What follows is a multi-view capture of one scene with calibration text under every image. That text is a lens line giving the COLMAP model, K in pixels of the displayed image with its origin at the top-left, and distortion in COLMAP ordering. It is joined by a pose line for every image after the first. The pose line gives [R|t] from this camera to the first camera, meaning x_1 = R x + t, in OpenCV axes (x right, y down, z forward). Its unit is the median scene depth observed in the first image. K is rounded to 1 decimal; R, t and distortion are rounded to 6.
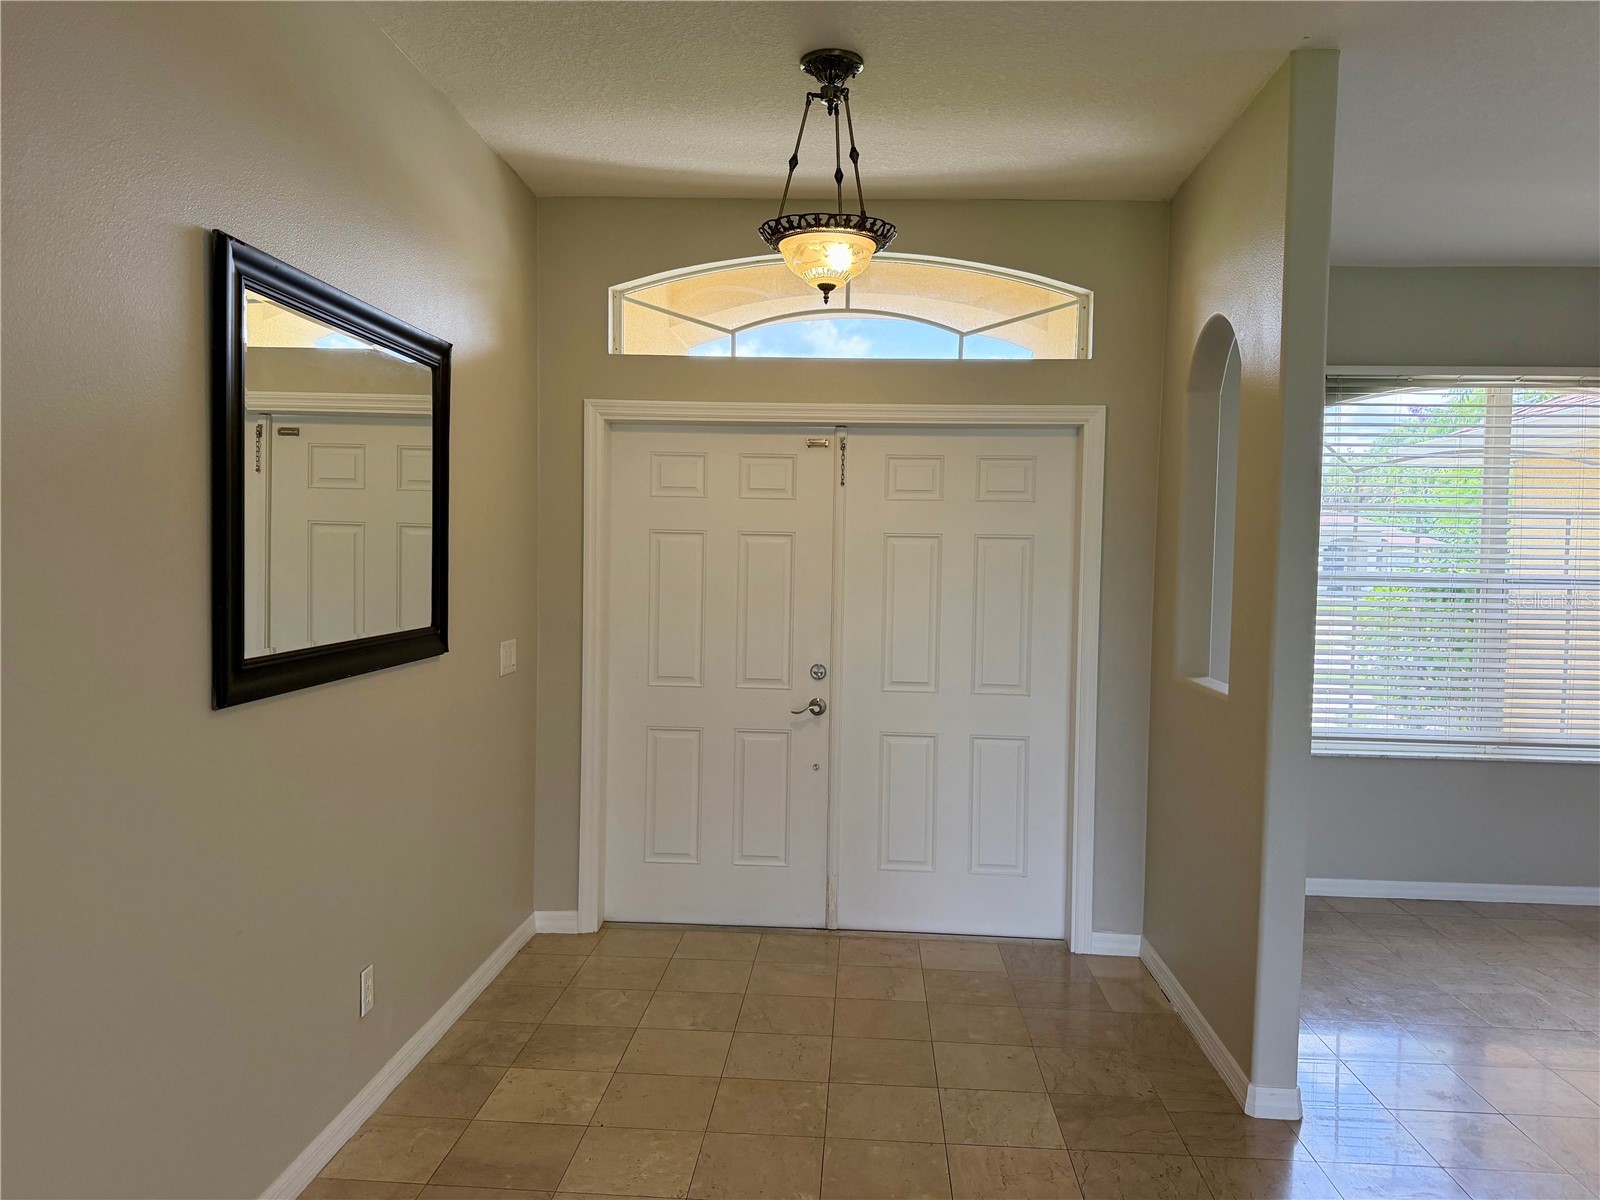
lens RADIAL K [[1120.1, 0, 800.0], [0, 1120.1, 600.0], [0, 0, 1]] dist [0.058116, -0.000665]
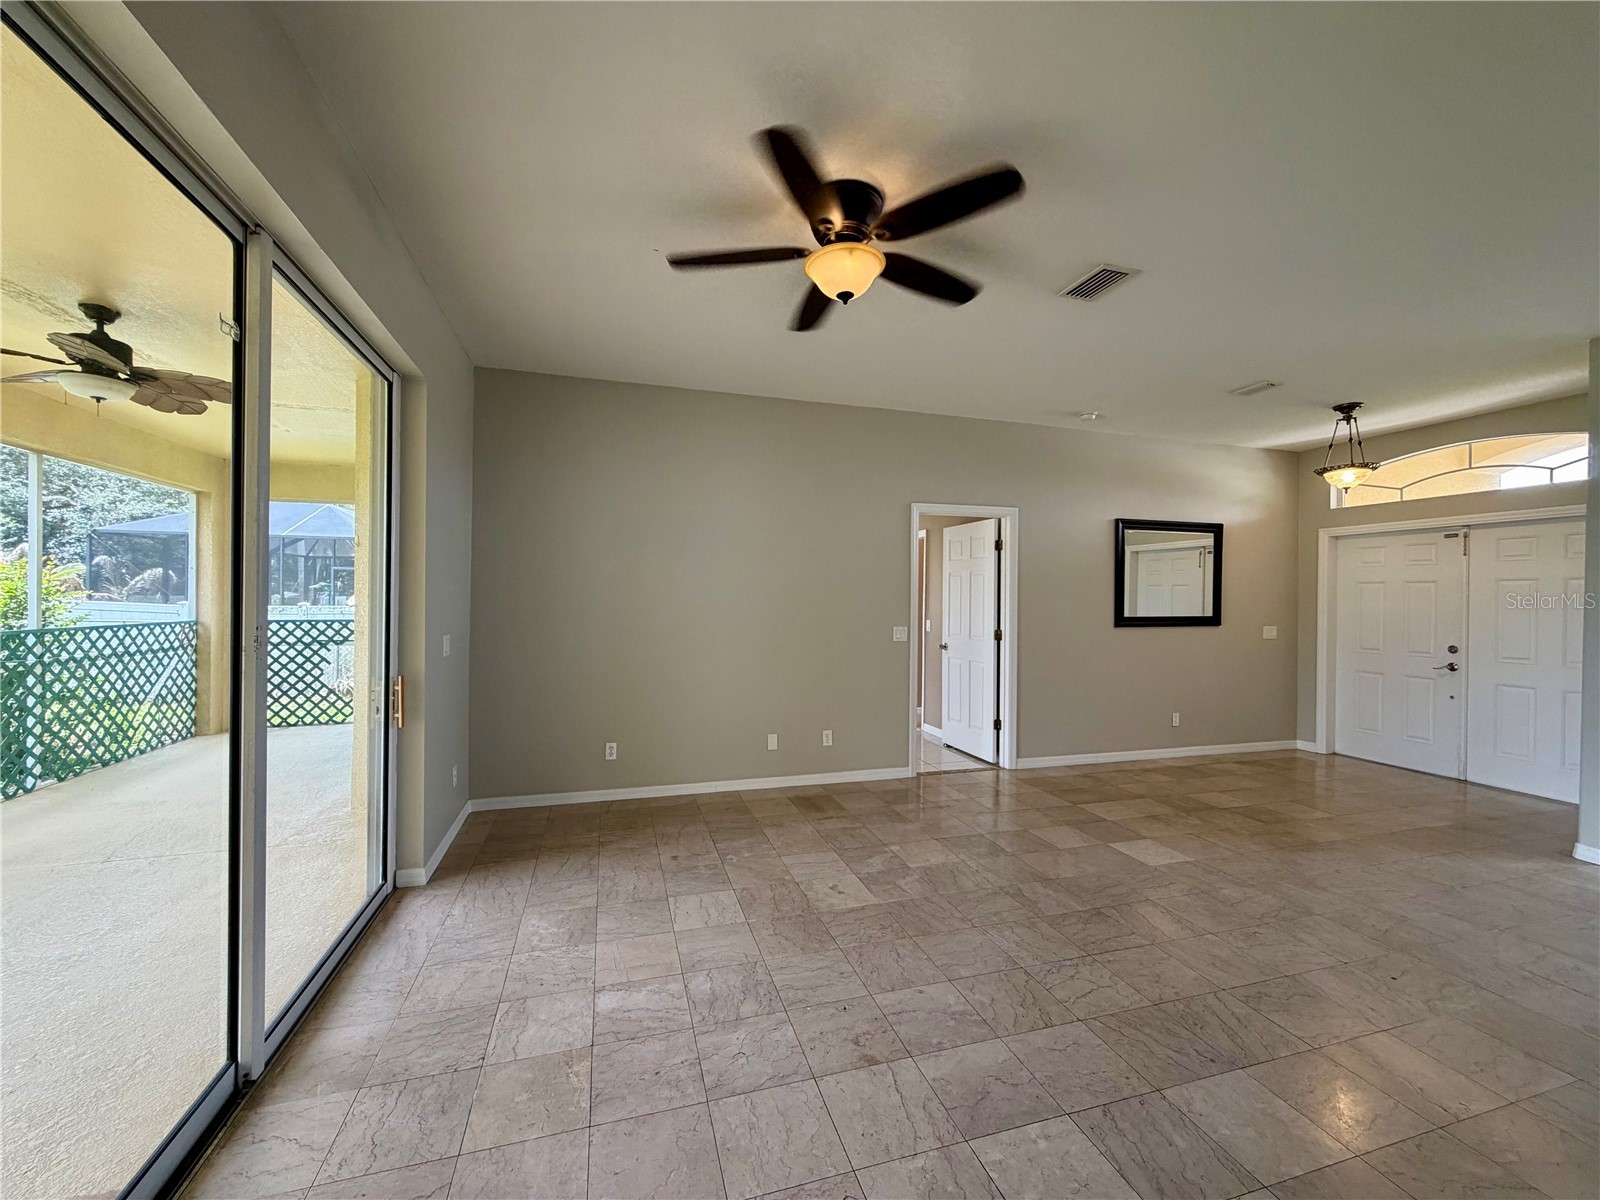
lens RADIAL K [[635.5, 0, 800.0], [0, 635.5, 600.0], [0, 0, 1]] dist [0.000301, 0.000056]
pose [[0.339149, -0.012697, -0.940647, 0.708920], [-0.040394, 0.998790, -0.028046, 0.056519], [0.939865, 0.047509, 0.338226, -0.498015]]
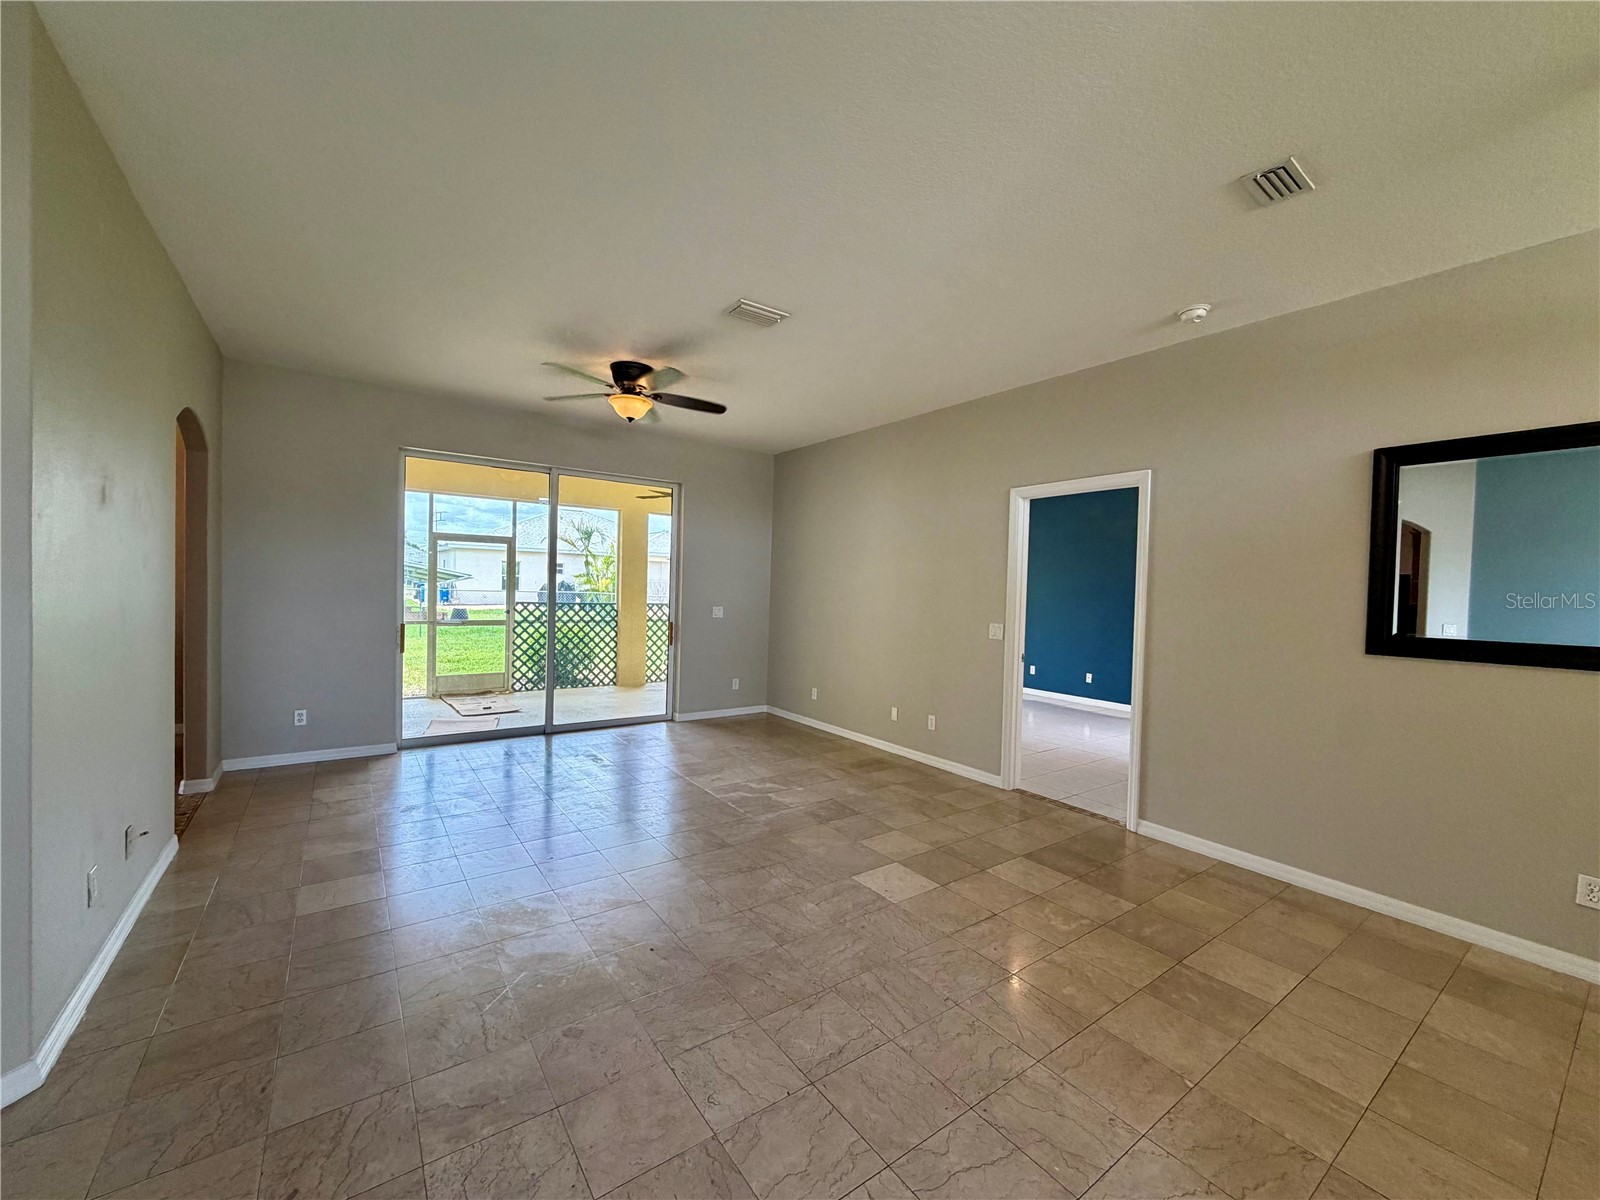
lens RADIAL K [[635.5, 0, 800.0], [0, 635.5, 600.0], [0, 0, 1]] dist [0.000301, 0.000056]
pose [[-0.777533, -0.028880, -0.628178, 0.624263], [-0.067900, 0.996960, 0.038209, 0.008200], [0.625165, 0.072362, -0.777131, 0.662684]]
